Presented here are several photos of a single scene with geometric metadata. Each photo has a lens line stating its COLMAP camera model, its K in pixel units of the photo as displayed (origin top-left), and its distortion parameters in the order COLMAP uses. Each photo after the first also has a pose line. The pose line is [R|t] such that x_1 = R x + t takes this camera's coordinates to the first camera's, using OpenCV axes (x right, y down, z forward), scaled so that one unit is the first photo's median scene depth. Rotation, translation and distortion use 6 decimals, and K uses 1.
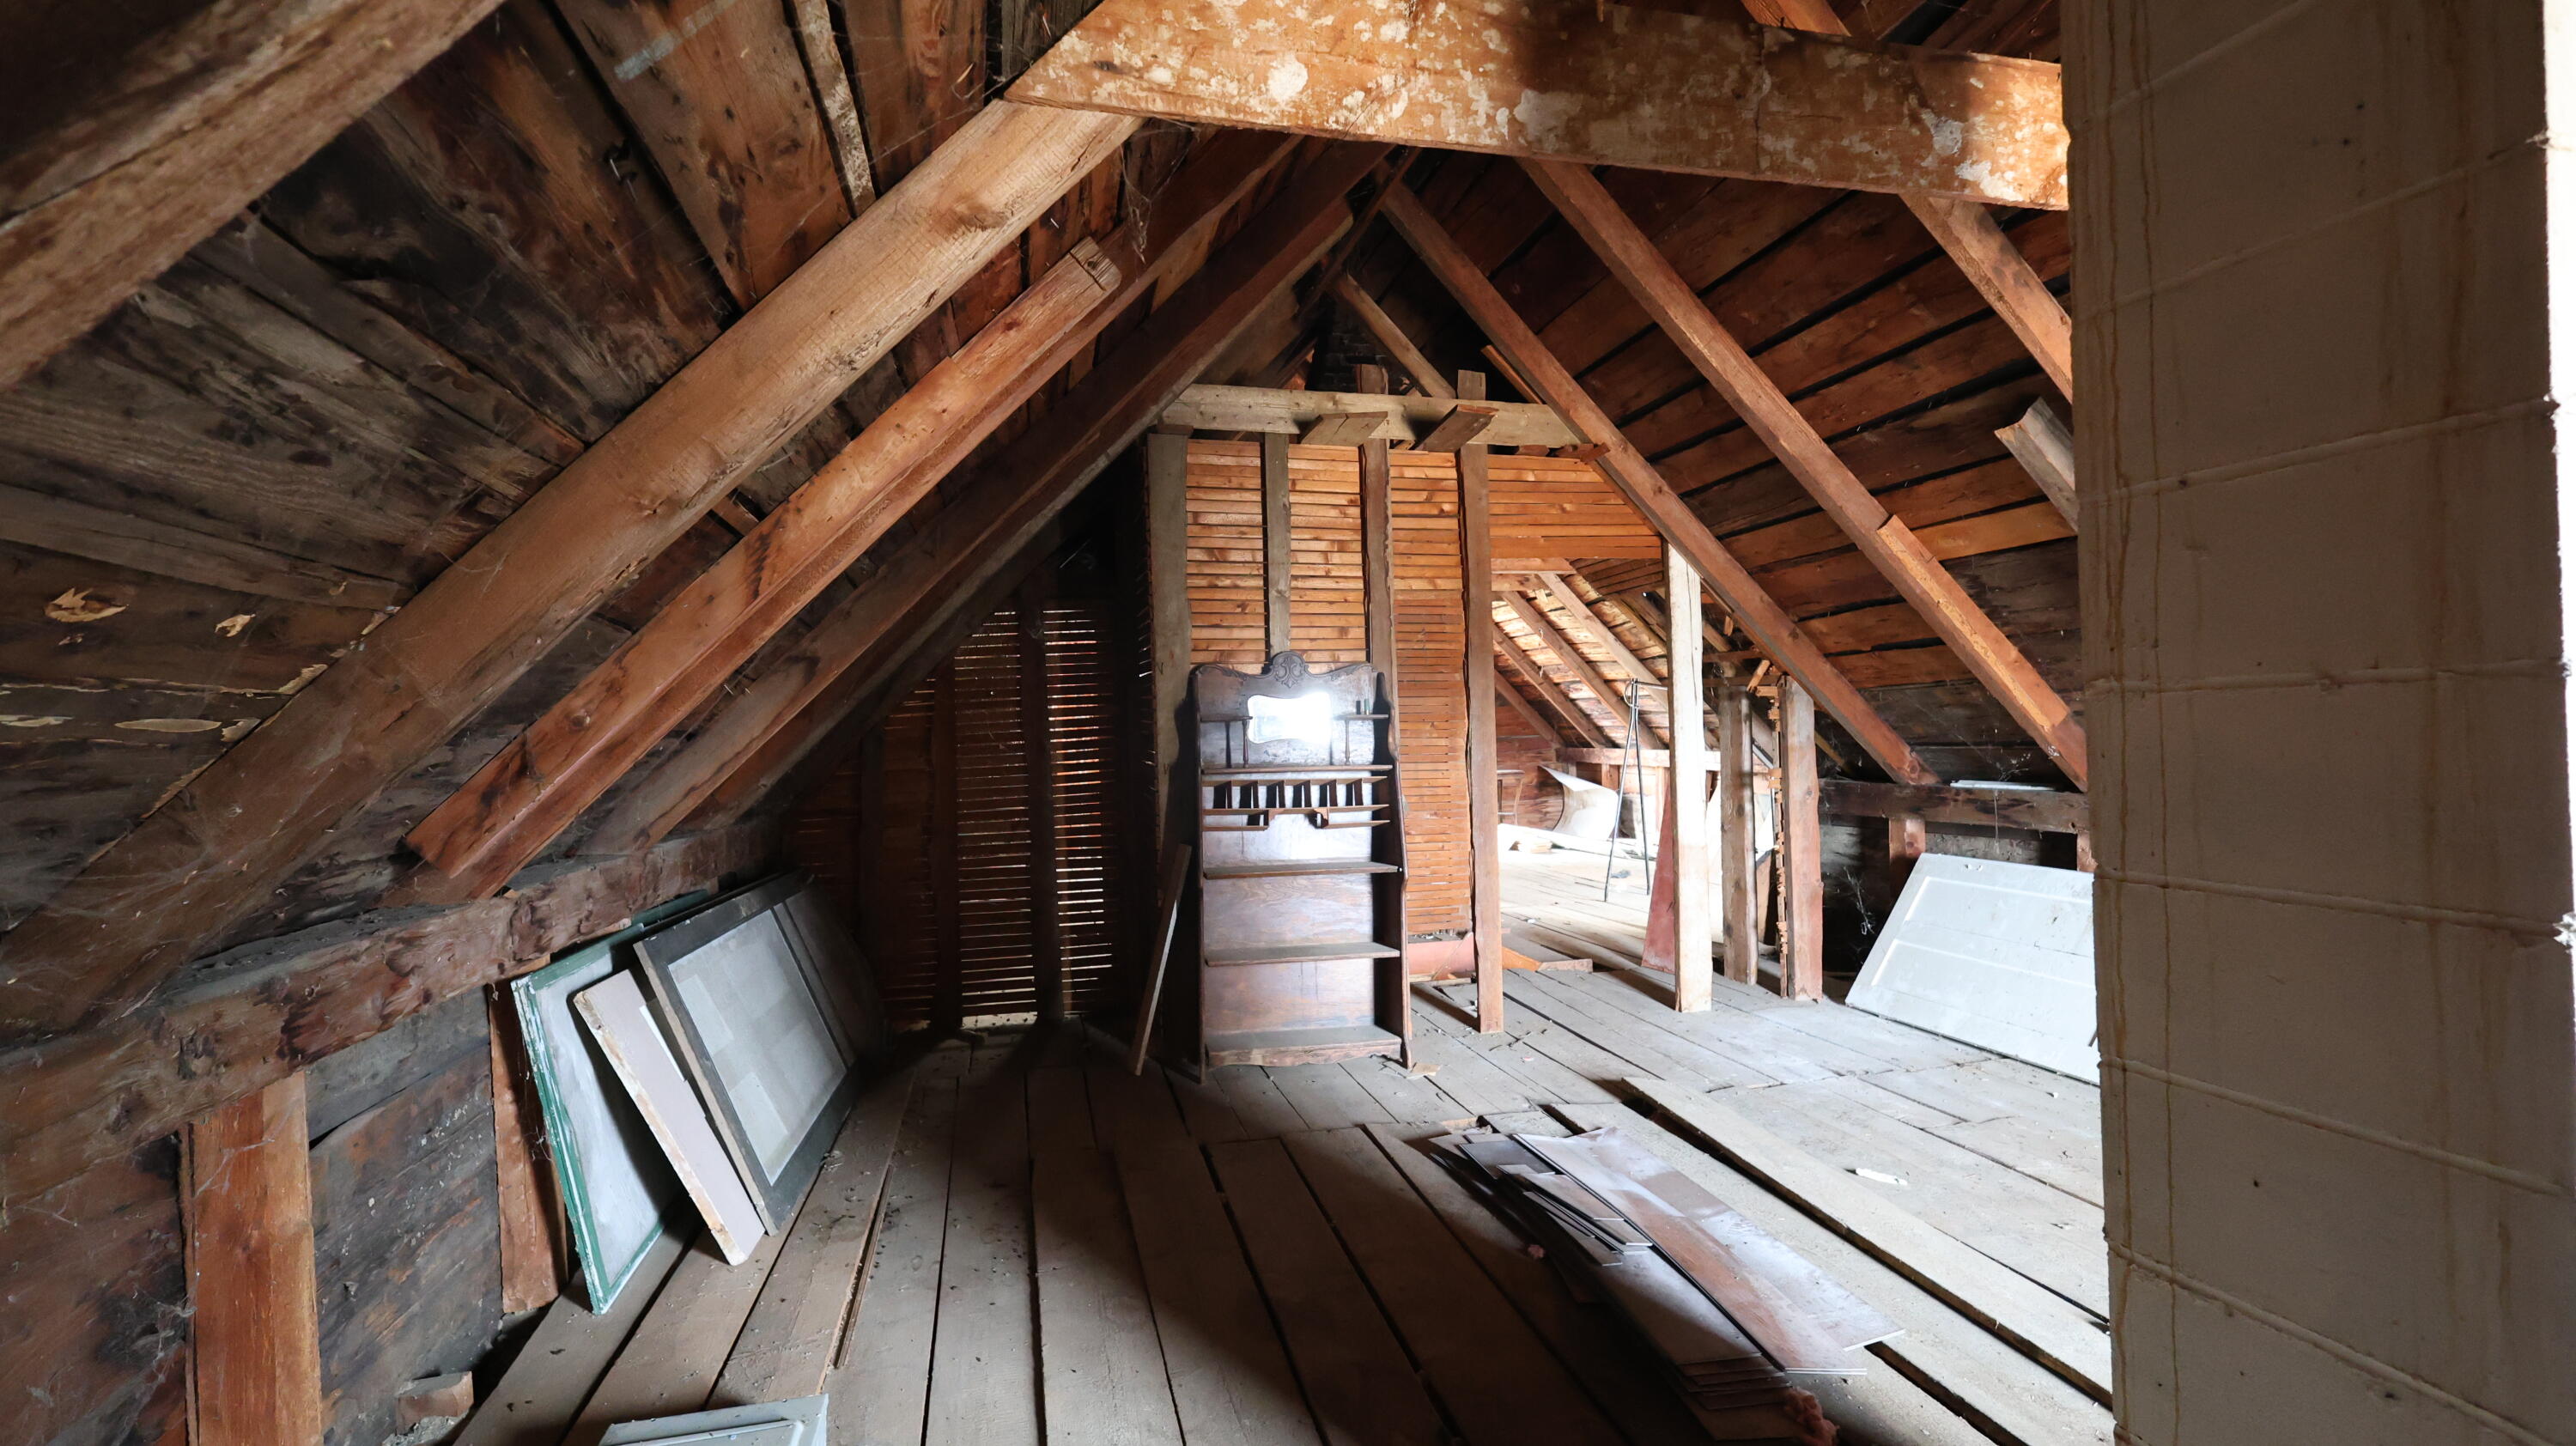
lens RADIAL K [[1129.6, 0, 1289.1], [0, 1129.6, 715.5], [0, 0, 1]] dist [0.005684, -0.002552]
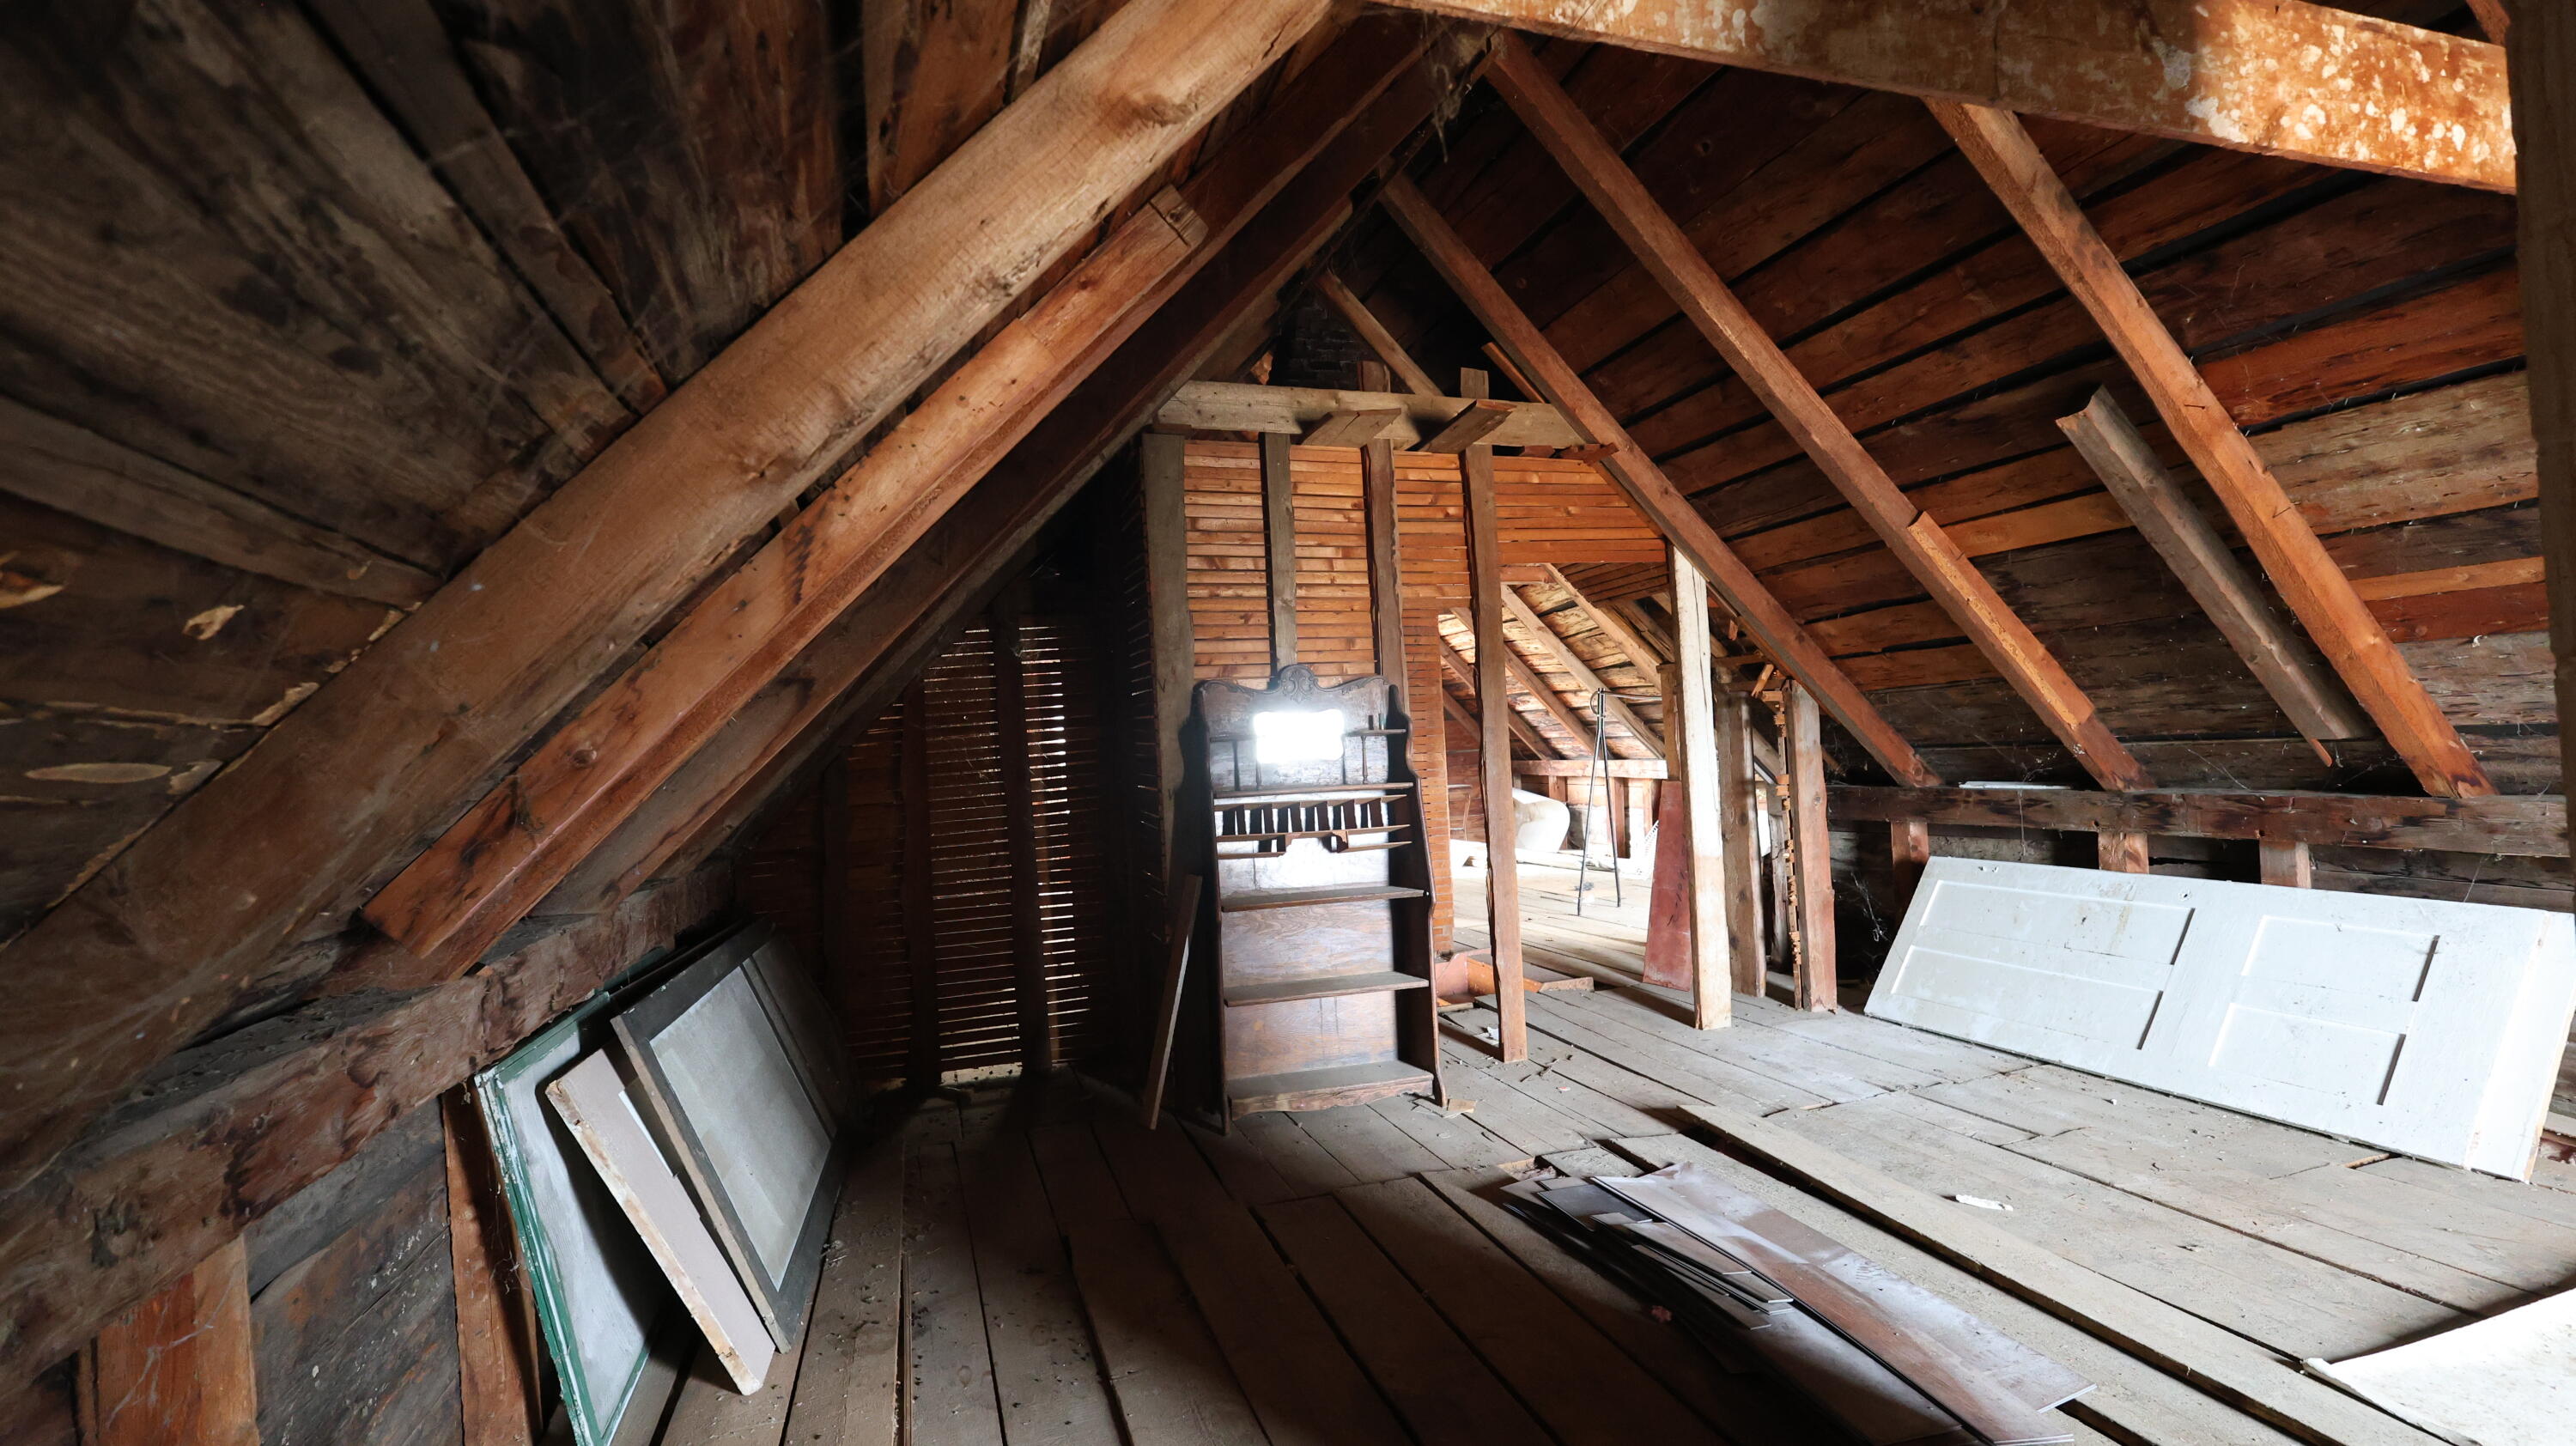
lens RADIAL K [[1129.6, 0, 1290.3], [0, 1129.6, 716.9], [0, 0, 1]] dist [0.005684, -0.002552]
pose [[0.996277, -0.024080, 0.082779, -0.121828], [0.025445, 0.999557, -0.015468, 0.001402], [-0.082370, 0.017516, 0.996448, 0.096164]]
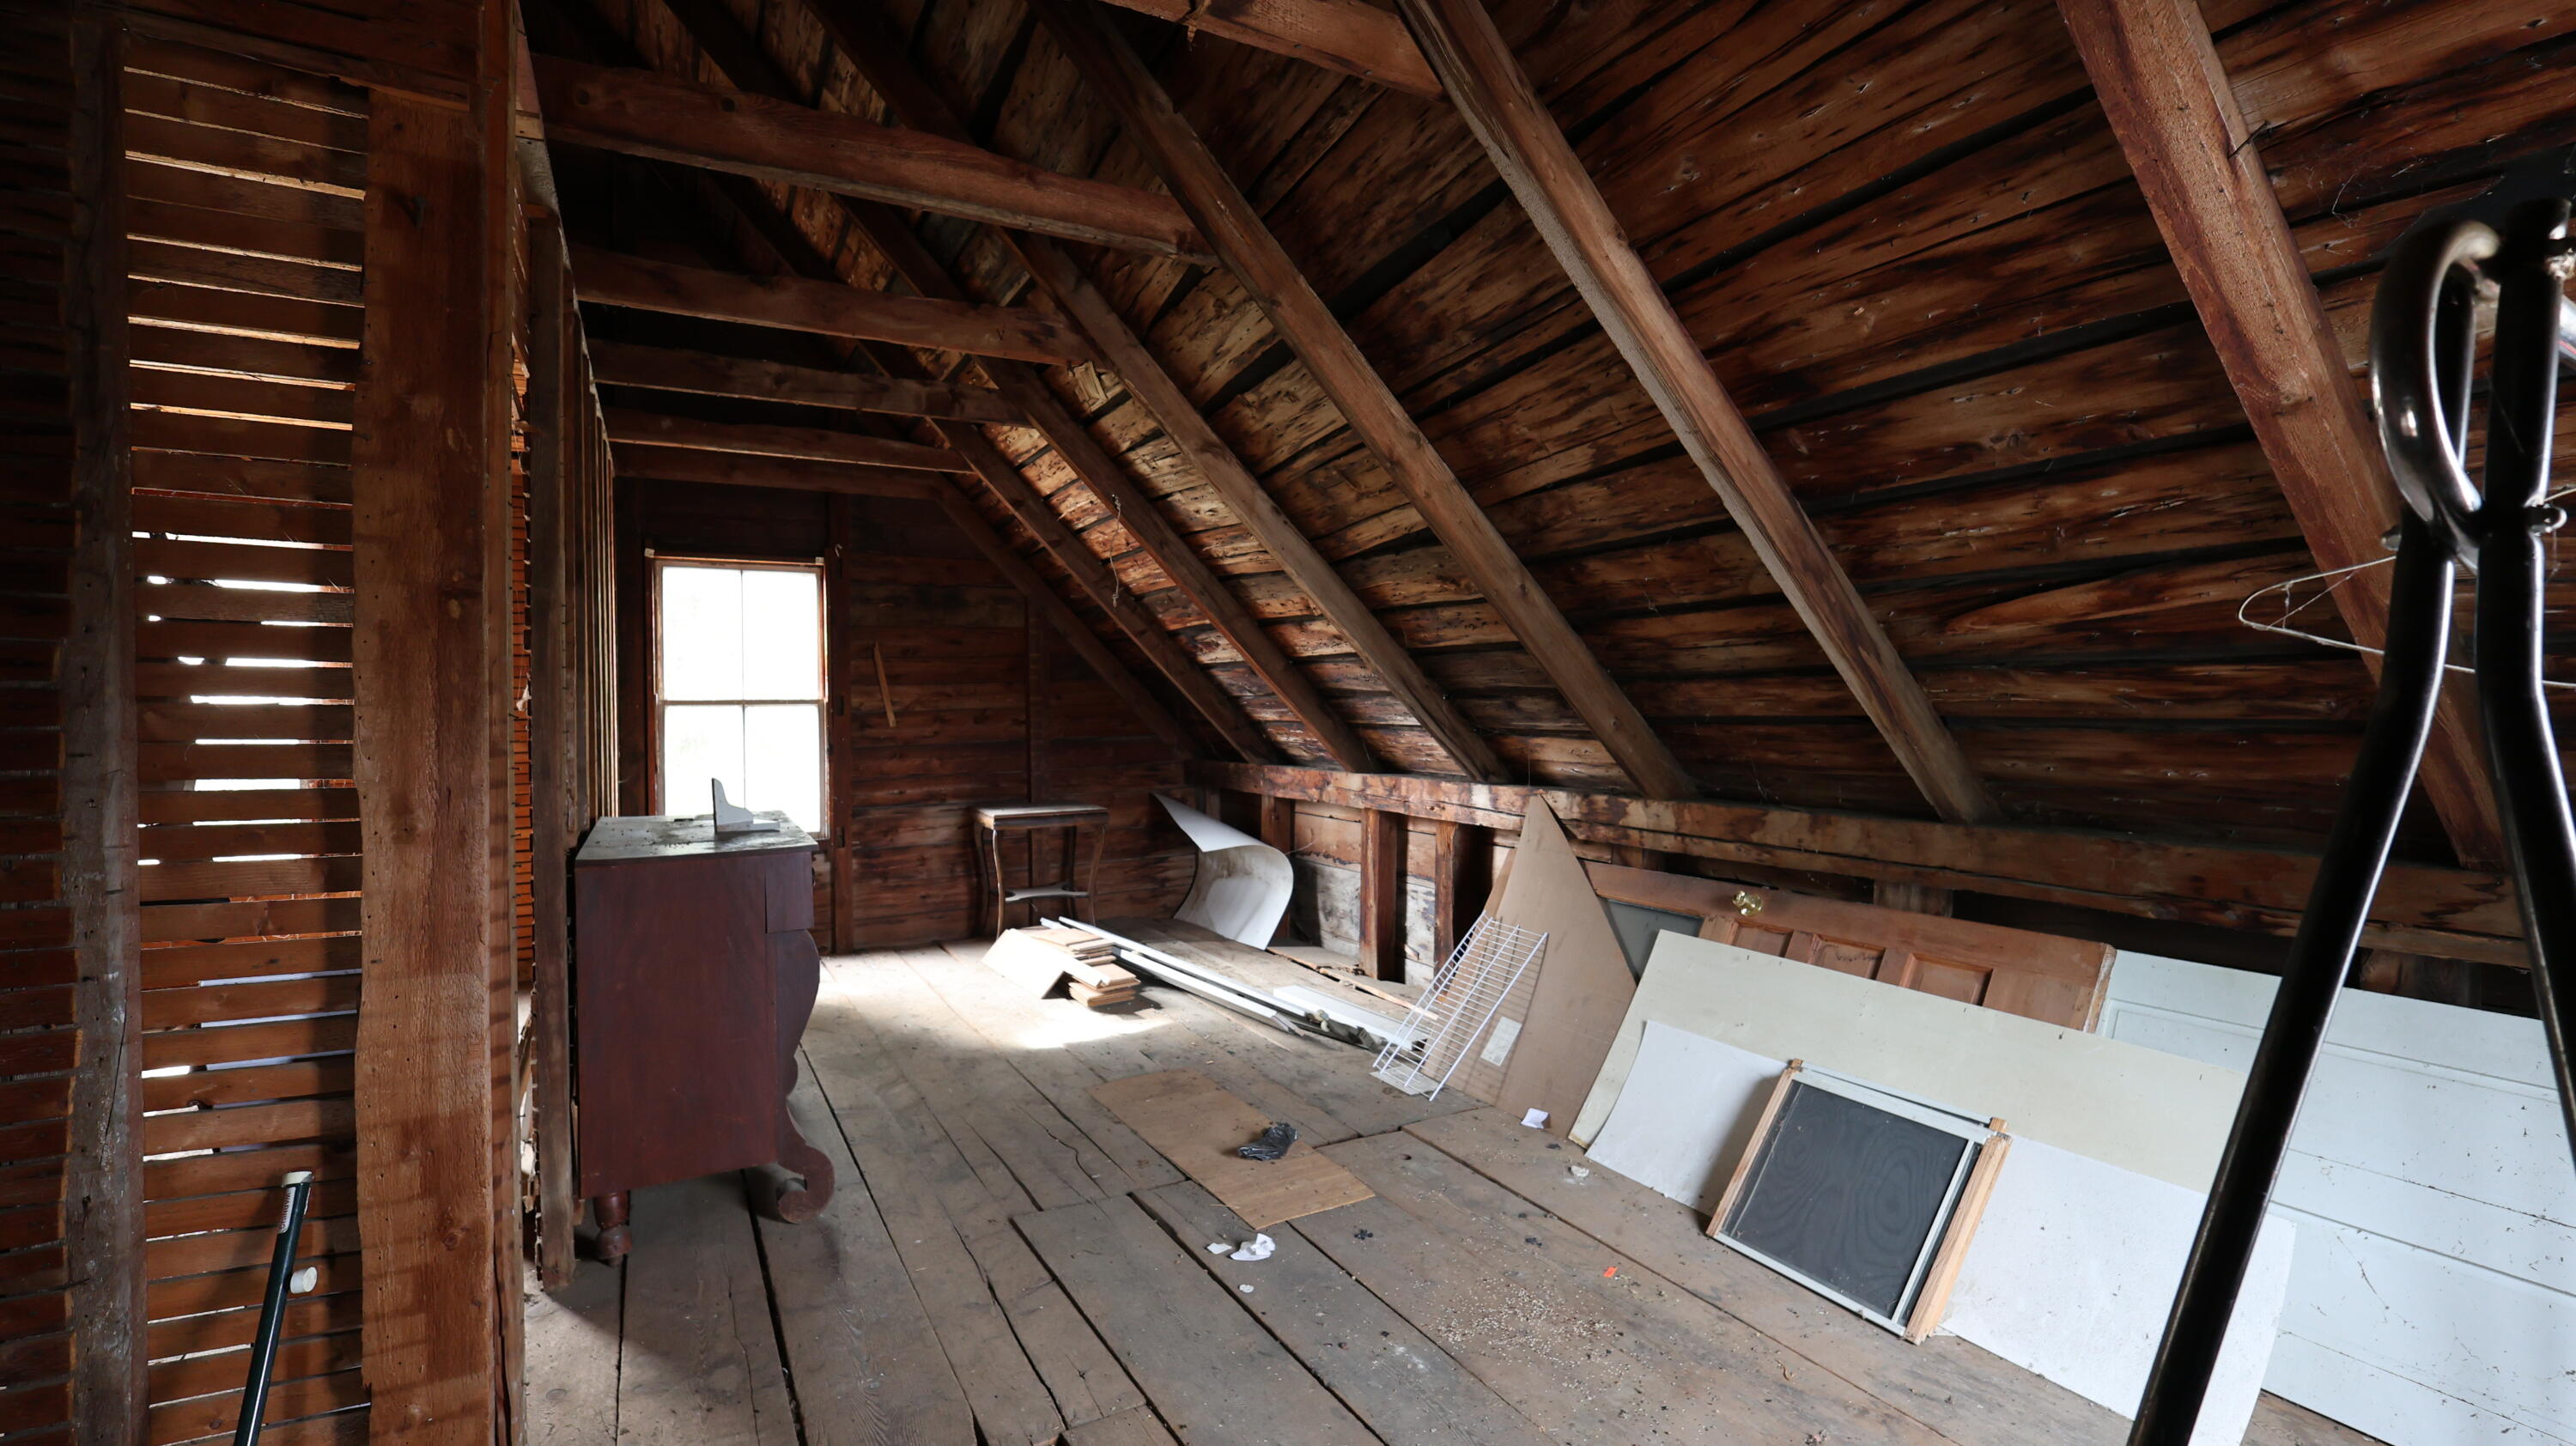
lens RADIAL K [[1129.6, 0, 1295.9], [0, 1129.6, 722.1], [0, 0, 1]] dist [0.005684, -0.002552]
pose [[0.965646, 0.010466, 0.259650, 0.610692], [-0.014723, 0.999787, 0.014456, 0.008637], [-0.259444, -0.017782, 0.965595, 1.934388]]
